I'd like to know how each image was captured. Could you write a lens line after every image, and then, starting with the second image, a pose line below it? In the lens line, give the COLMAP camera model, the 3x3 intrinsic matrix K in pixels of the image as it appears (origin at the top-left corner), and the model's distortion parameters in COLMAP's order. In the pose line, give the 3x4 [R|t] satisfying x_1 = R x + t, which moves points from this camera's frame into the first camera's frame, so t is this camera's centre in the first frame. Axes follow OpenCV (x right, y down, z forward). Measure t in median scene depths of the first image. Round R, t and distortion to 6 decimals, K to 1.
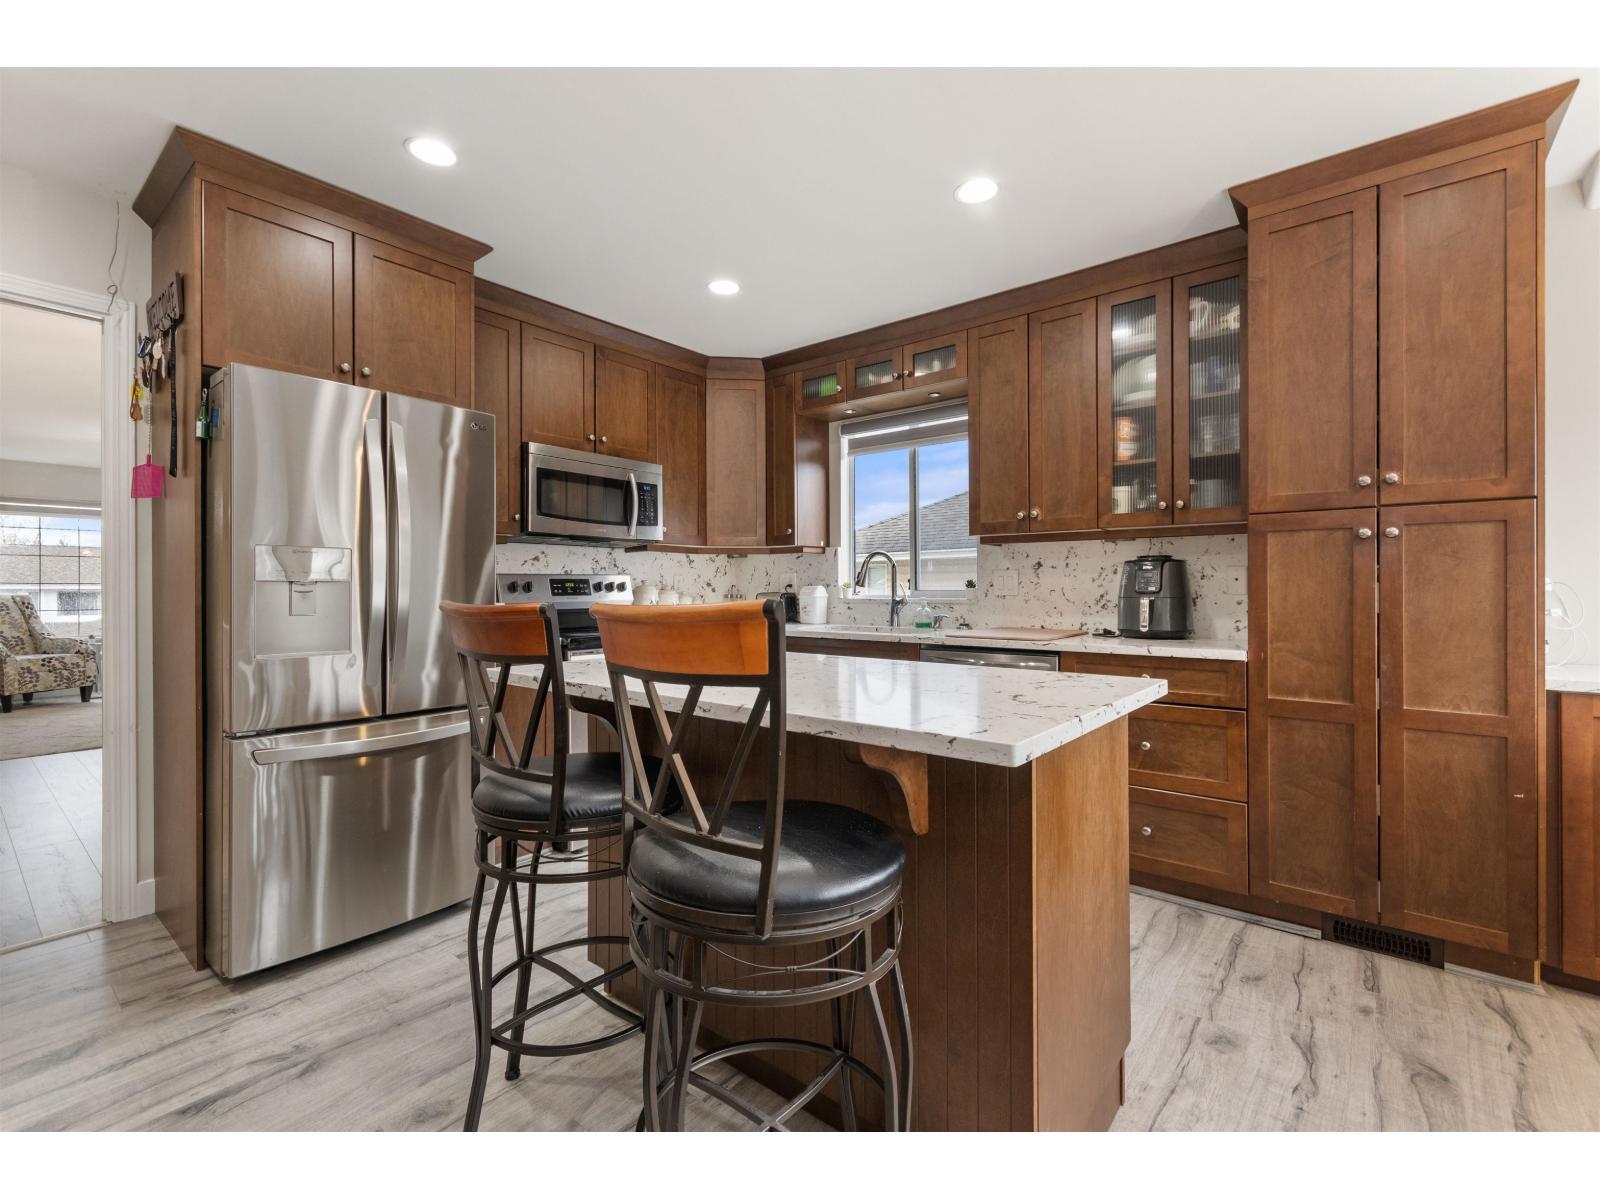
lens RADIAL K [[703.9, 0, 798.4], [0, 703.9, 588.7], [0, 0, 1]] dist [0.005829, 0.000149]
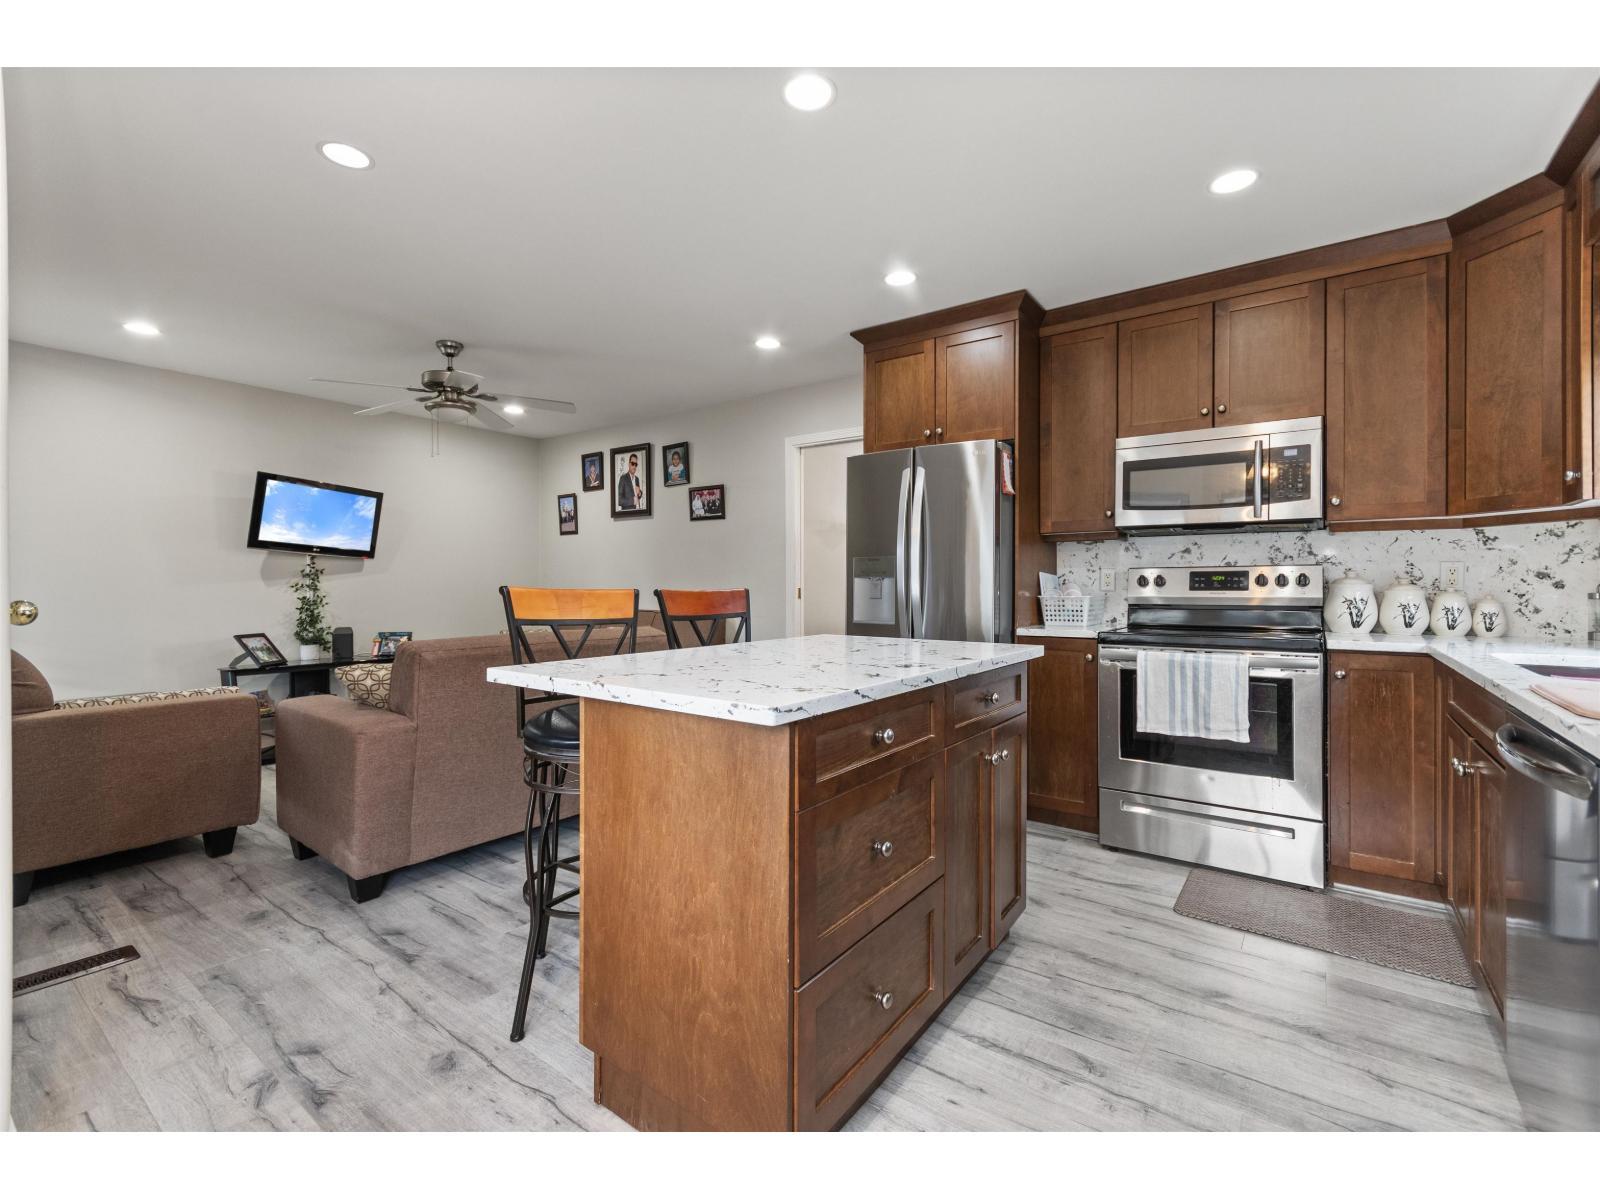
lens RADIAL K [[703.9, 0, 806.7], [0, 703.9, 585.6], [0, 0, 1]] dist [0.005829, 0.000149]
pose [[0.068234, 0.004236, -0.997660, 0.618874], [-0.000724, 0.999991, 0.004197, 0.000597], [0.997669, 0.000436, 0.068237, 0.493370]]
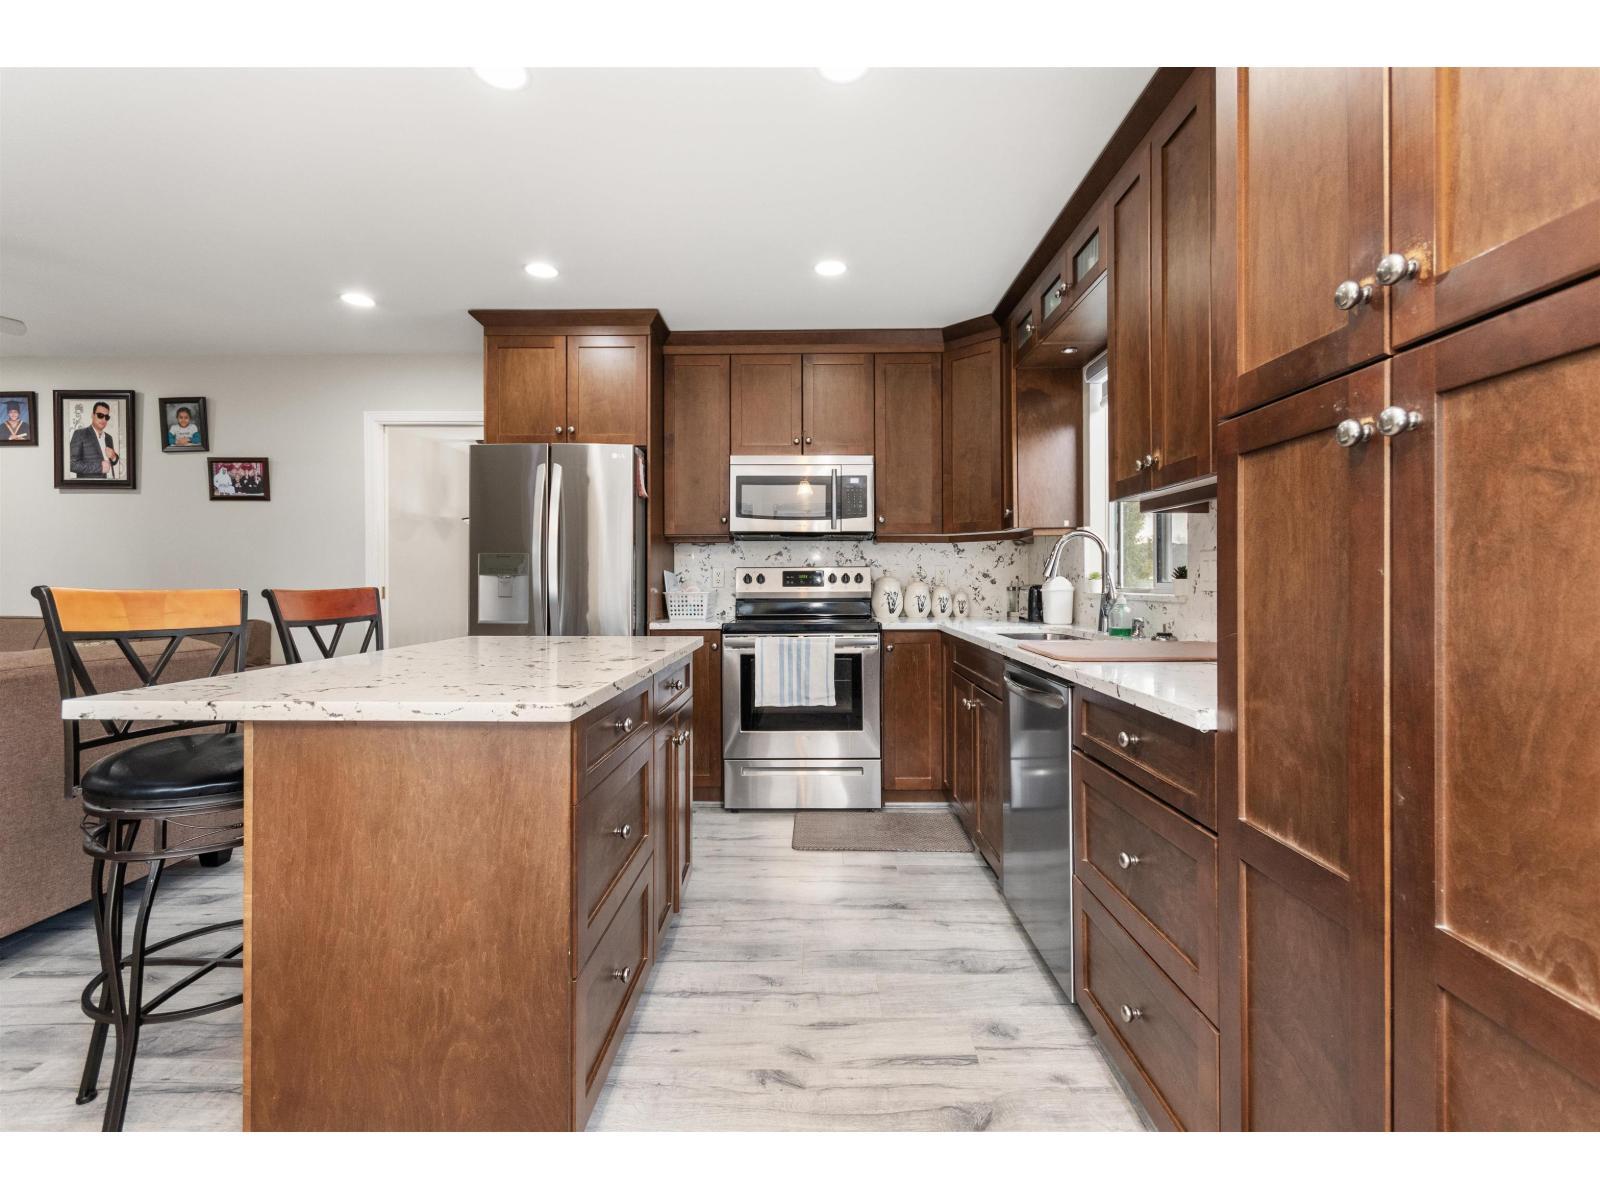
lens RADIAL K [[703.9, 0, 804.7], [0, 703.9, 579.5], [0, 0, 1]] dist [0.005829, 0.000149]
pose [[0.629675, -0.000825, -0.776858, 0.621453], [-0.000218, 0.999999, -0.001238, 0.000382], [0.776859, 0.000949, 0.629674, 0.363804]]
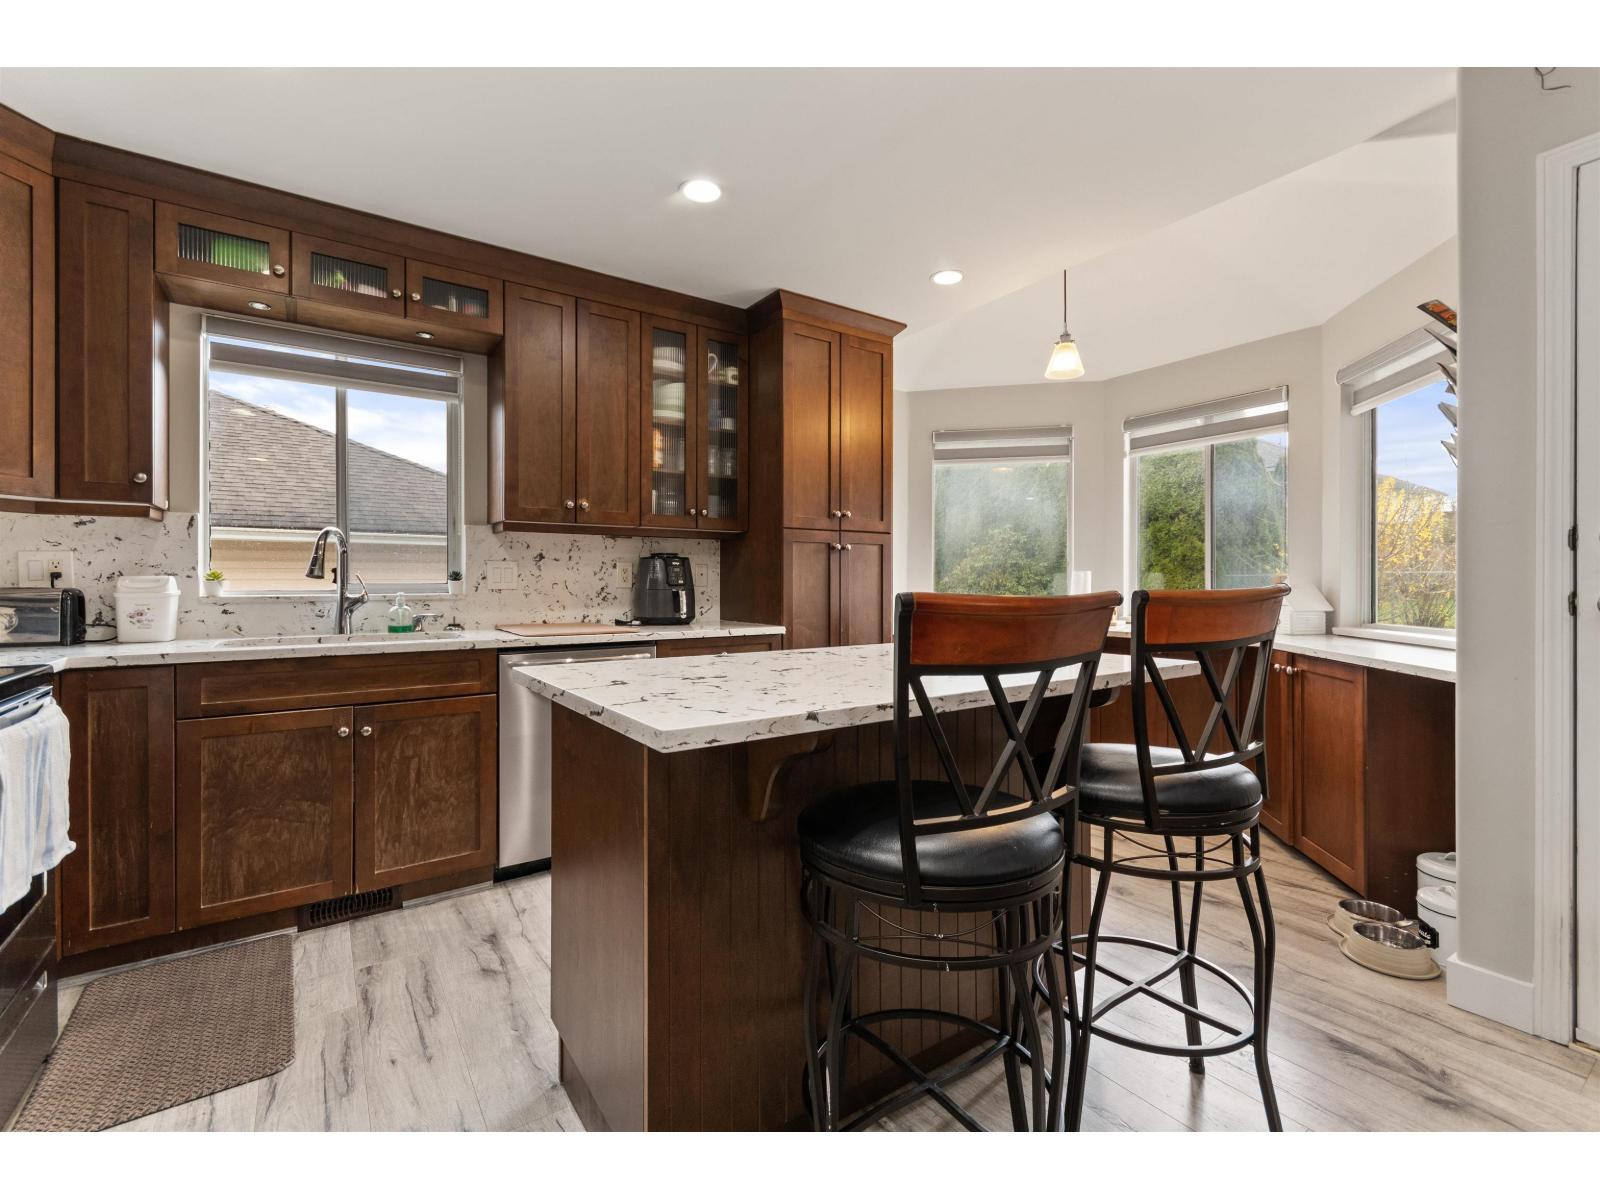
lens RADIAL K [[703.9, 0, 808.7], [0, 703.9, 581.8], [0, 0, 1]] dist [0.005829, 0.000149]
pose [[0.273261, 0.002681, 0.961936, -0.520423], [0.001441, 0.999994, -0.003197, 0.004107], [-0.961939, 0.002260, 0.273256, 0.434045]]
